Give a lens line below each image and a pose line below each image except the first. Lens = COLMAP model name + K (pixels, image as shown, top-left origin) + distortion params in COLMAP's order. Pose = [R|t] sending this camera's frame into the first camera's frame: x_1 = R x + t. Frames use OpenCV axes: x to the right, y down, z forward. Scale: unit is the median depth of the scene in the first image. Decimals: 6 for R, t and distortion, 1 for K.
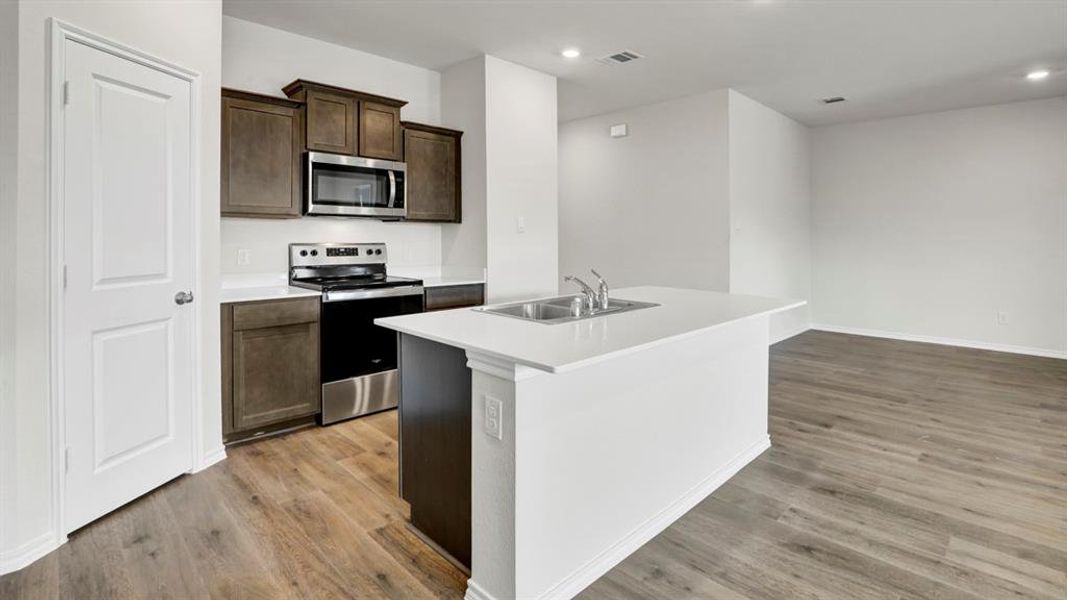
lens RADIAL K [[506.6, 0, 531.5], [0, 506.6, 240.9], [0, 0, 1]] dist [-0.017444, 0.000692]
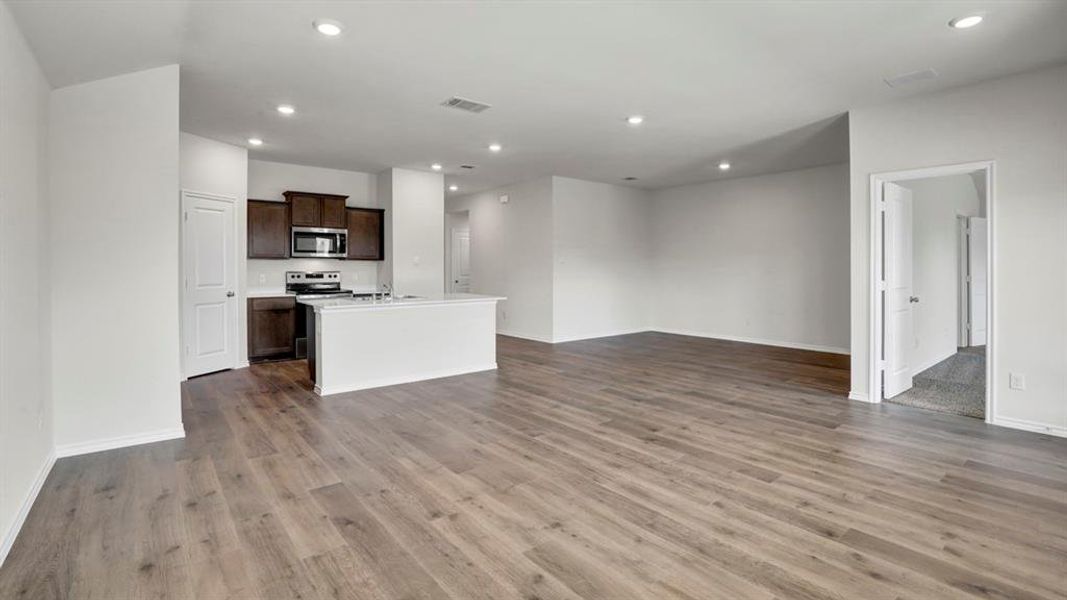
lens RADIAL K [[486.2, 0, 535.3], [0, 486.2, 264.2], [0, 0, 1]] dist [-0.028489, -0.000410]
pose [[0.995253, -0.008781, -0.096929, 0.666945], [0.007330, 0.999856, -0.015309, 0.011101], [0.097050, 0.014526, 0.995174, -0.778667]]
